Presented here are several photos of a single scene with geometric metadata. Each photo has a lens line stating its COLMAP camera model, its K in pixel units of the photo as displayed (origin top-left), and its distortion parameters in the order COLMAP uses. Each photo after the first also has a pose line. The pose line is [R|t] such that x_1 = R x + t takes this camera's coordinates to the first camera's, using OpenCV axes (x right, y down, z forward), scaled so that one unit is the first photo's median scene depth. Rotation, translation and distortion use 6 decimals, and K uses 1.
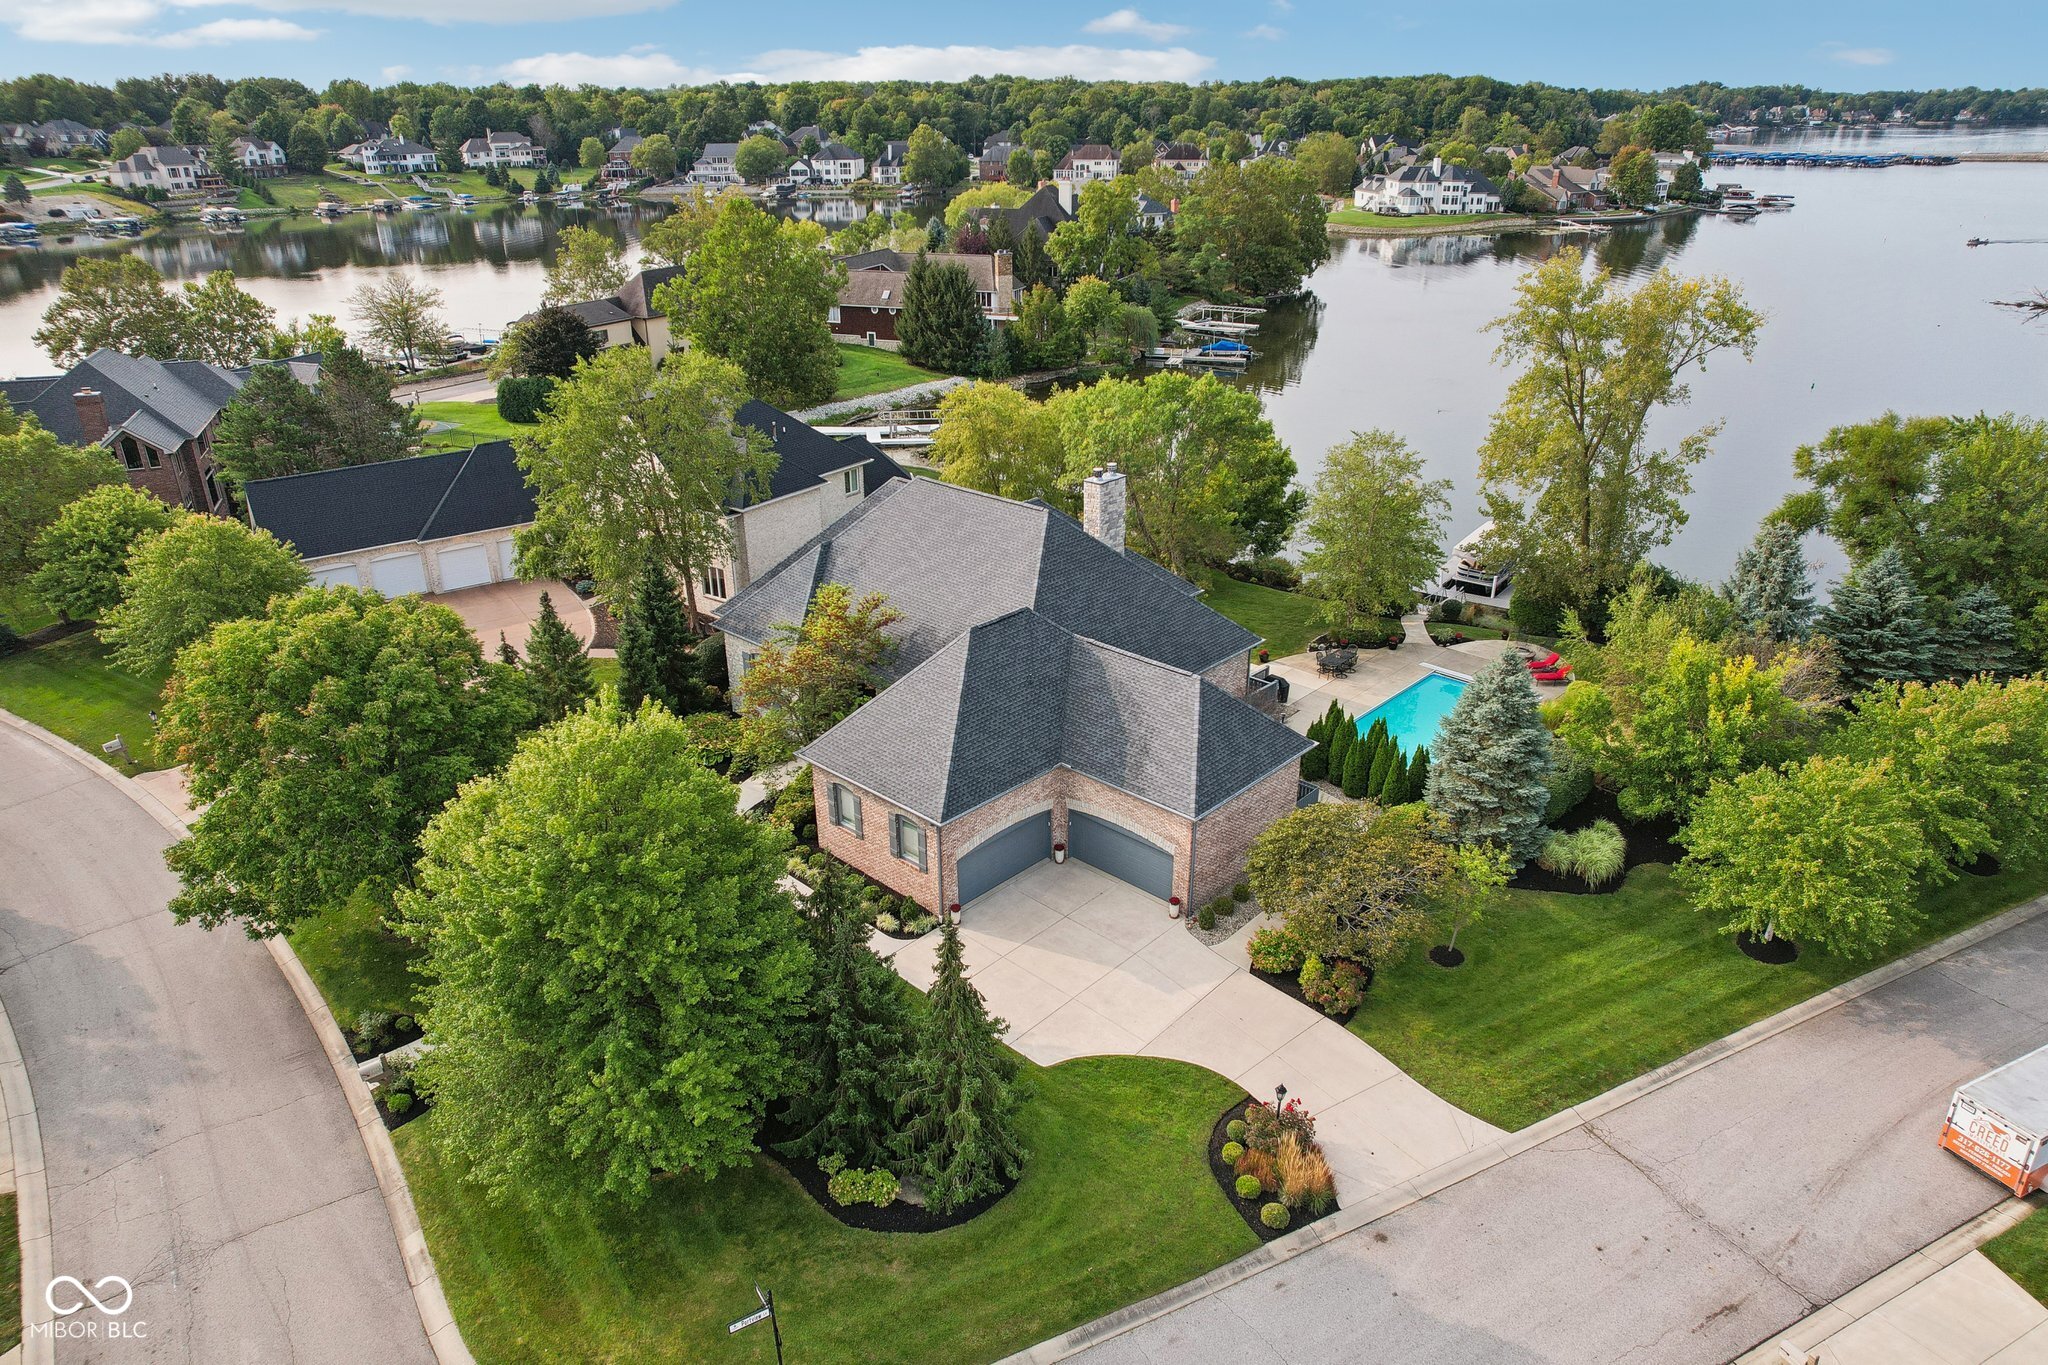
lens RADIAL K [[1326.2, 0, 1023.3], [0, 1326.2, 698.7], [0, 0, 1]] dist [-0.096862, 0.090855]
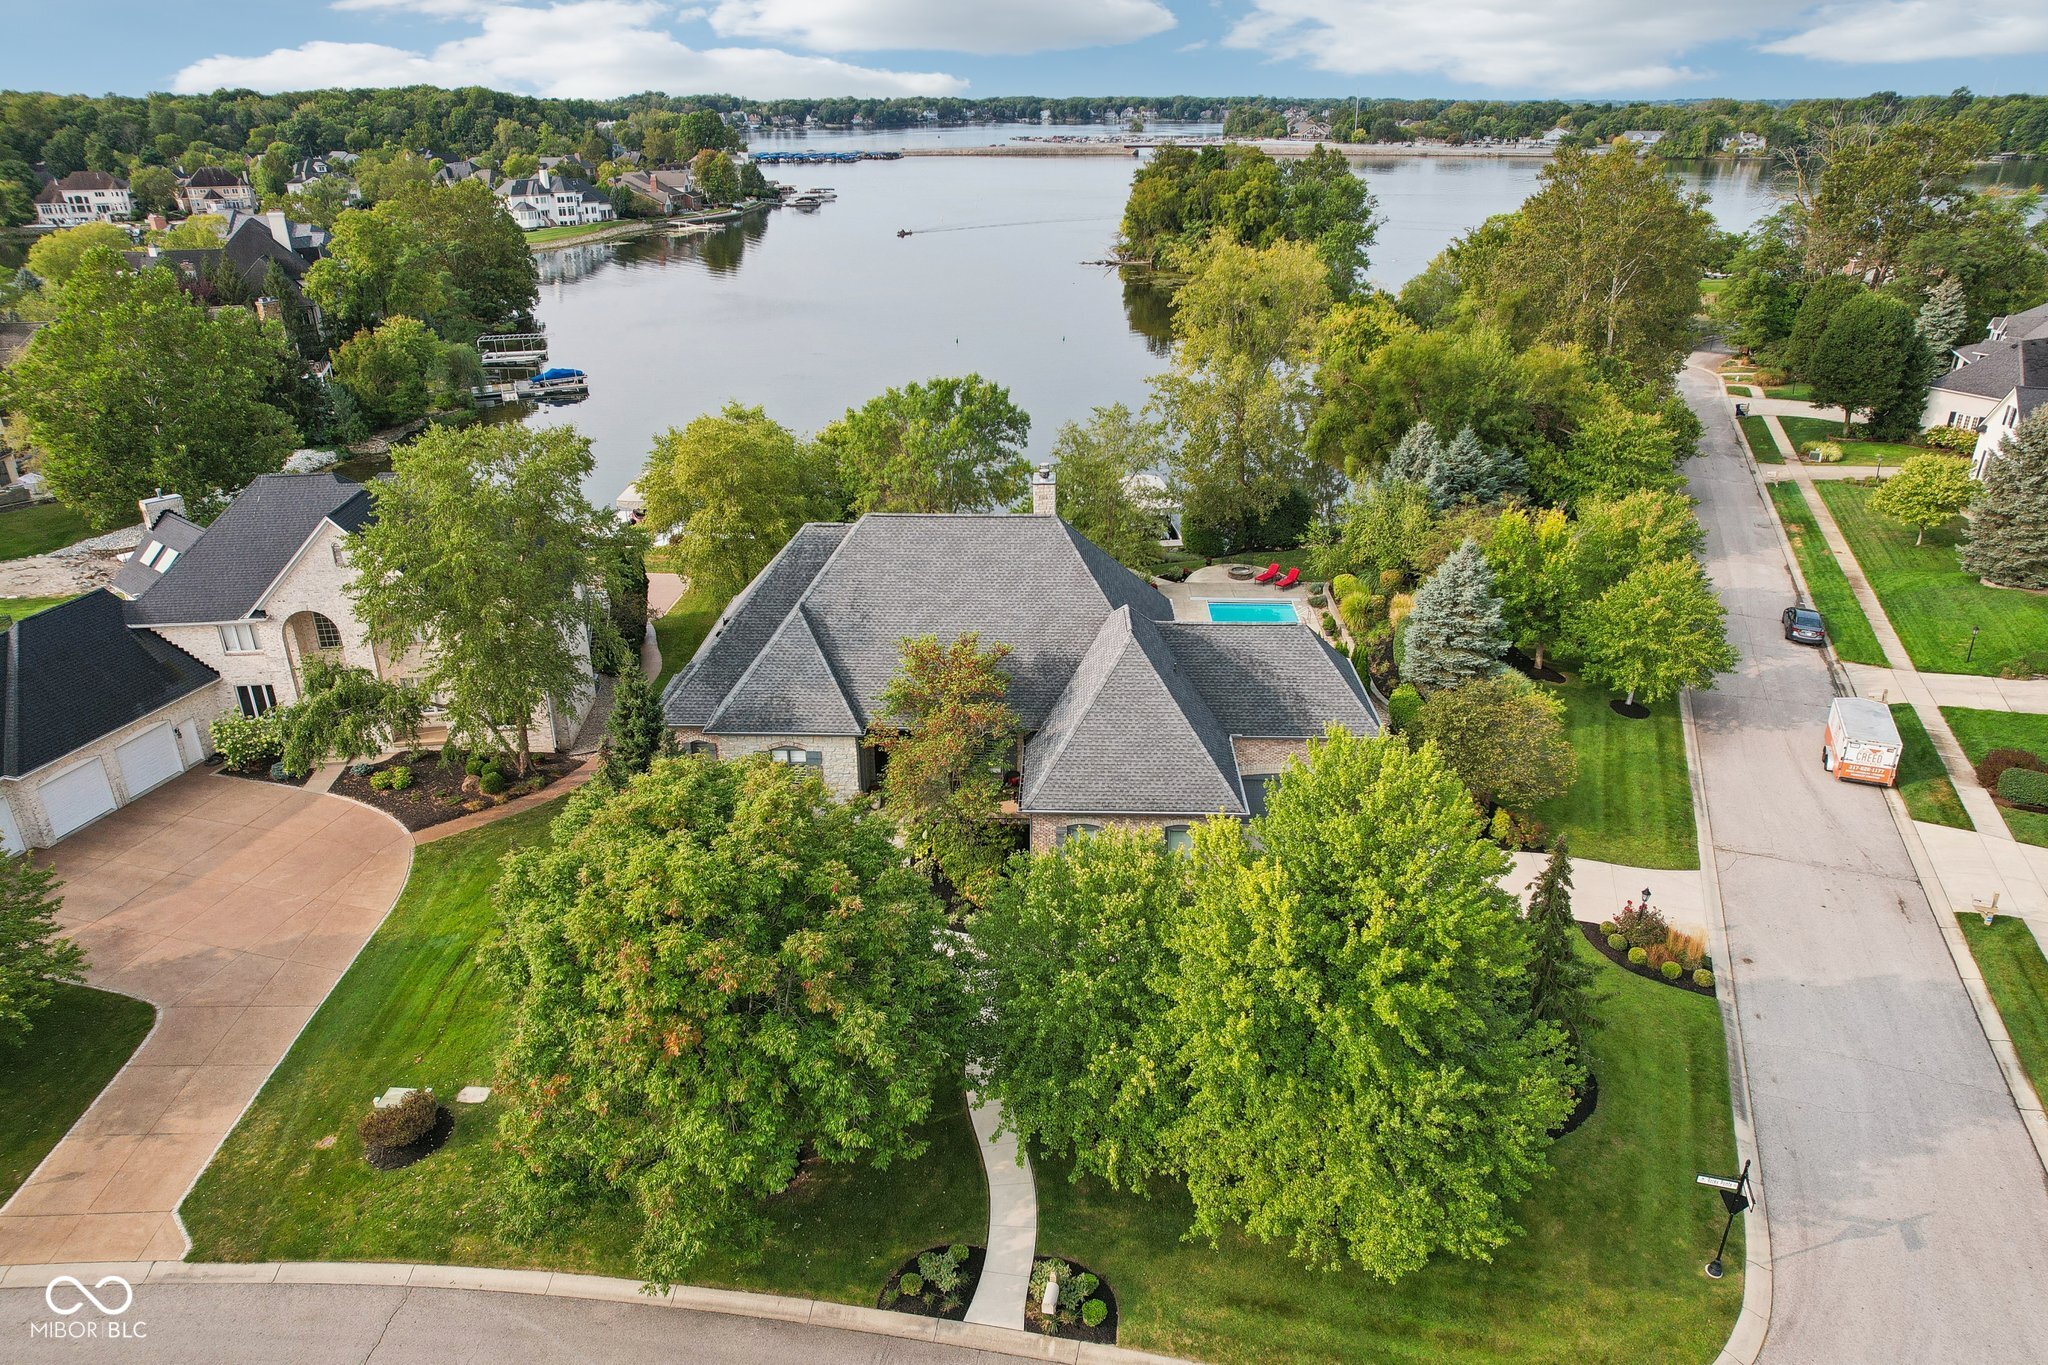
lens RADIAL K [[1326.2, 0, 1023.3], [0, 1326.2, 698.7], [0, 0, 1]] dist [-0.096862, 0.090855]
pose [[0.752964, -0.272047, 0.599195, -0.508315], [0.276237, 0.957105, 0.087419, -0.082569], [-0.597275, 0.099697, 0.795816, 0.183179]]
